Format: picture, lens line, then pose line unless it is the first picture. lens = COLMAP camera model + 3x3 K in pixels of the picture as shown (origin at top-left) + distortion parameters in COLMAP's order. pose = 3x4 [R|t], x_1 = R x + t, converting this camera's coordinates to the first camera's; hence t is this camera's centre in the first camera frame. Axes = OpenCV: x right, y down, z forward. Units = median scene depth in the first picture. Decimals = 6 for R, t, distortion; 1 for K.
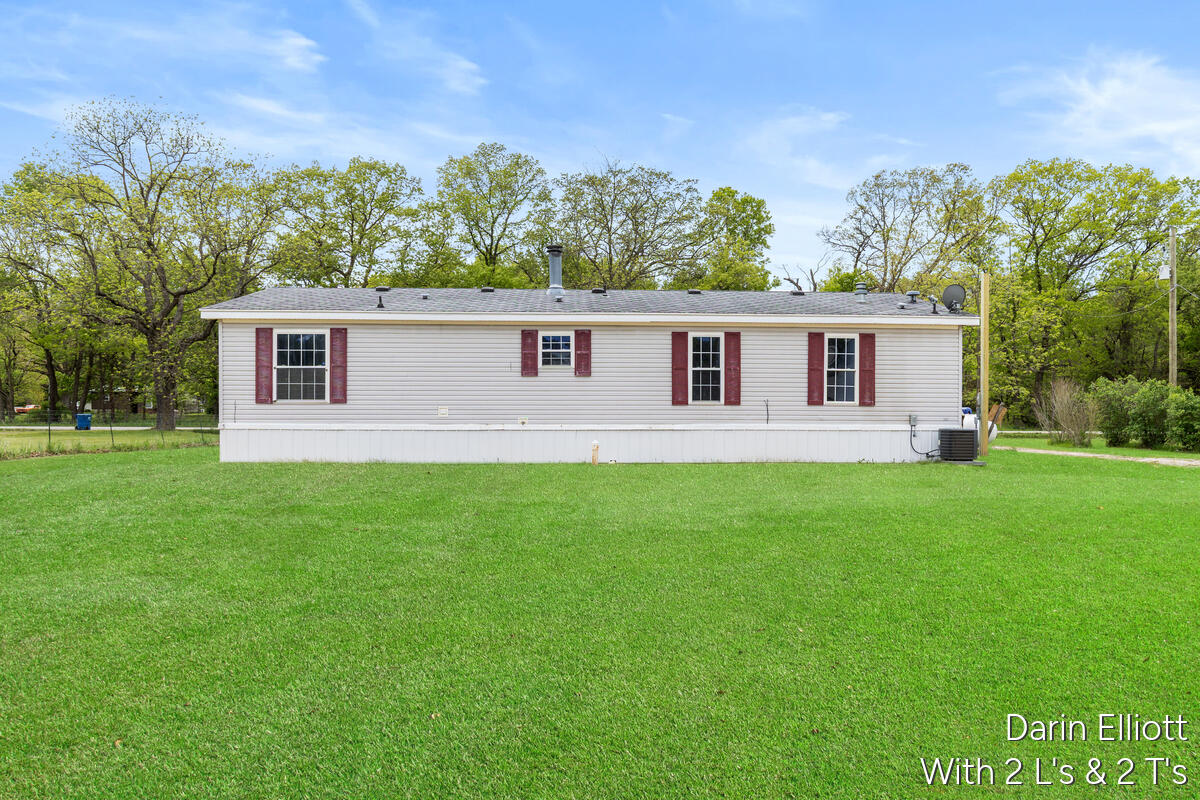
lens RADIAL K [[841.8, 0, 601.1], [0, 841.8, 414.1], [0, 0, 1]] dist [0.004974, 0.000842]
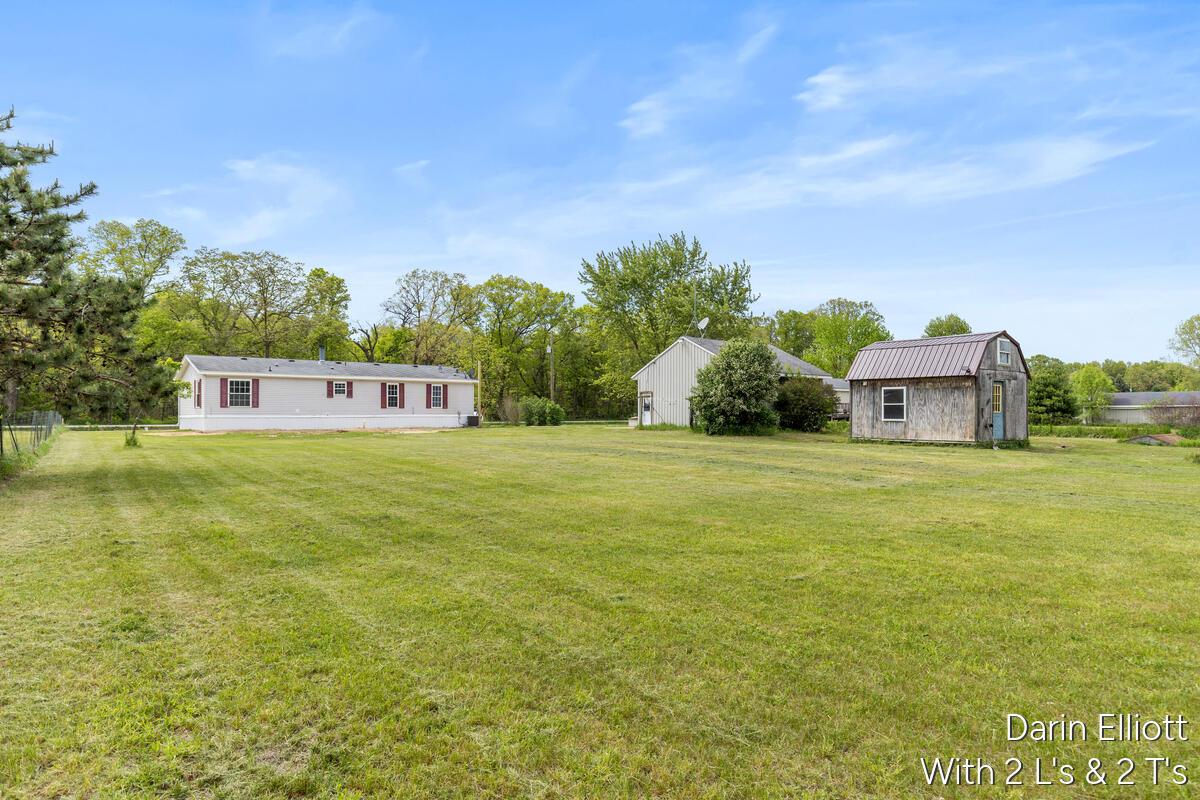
lens RADIAL K [[723.5, 0, 600.0], [0, 723.5, 400.0], [0, 0, 1]] dist [0.000440, 0.000009]
pose [[0.820927, 0.007015, 0.570990, -0.219785], [0.006545, 0.999743, -0.021693, 0.006000], [-0.570995, 0.021546, 0.820671, -0.448615]]
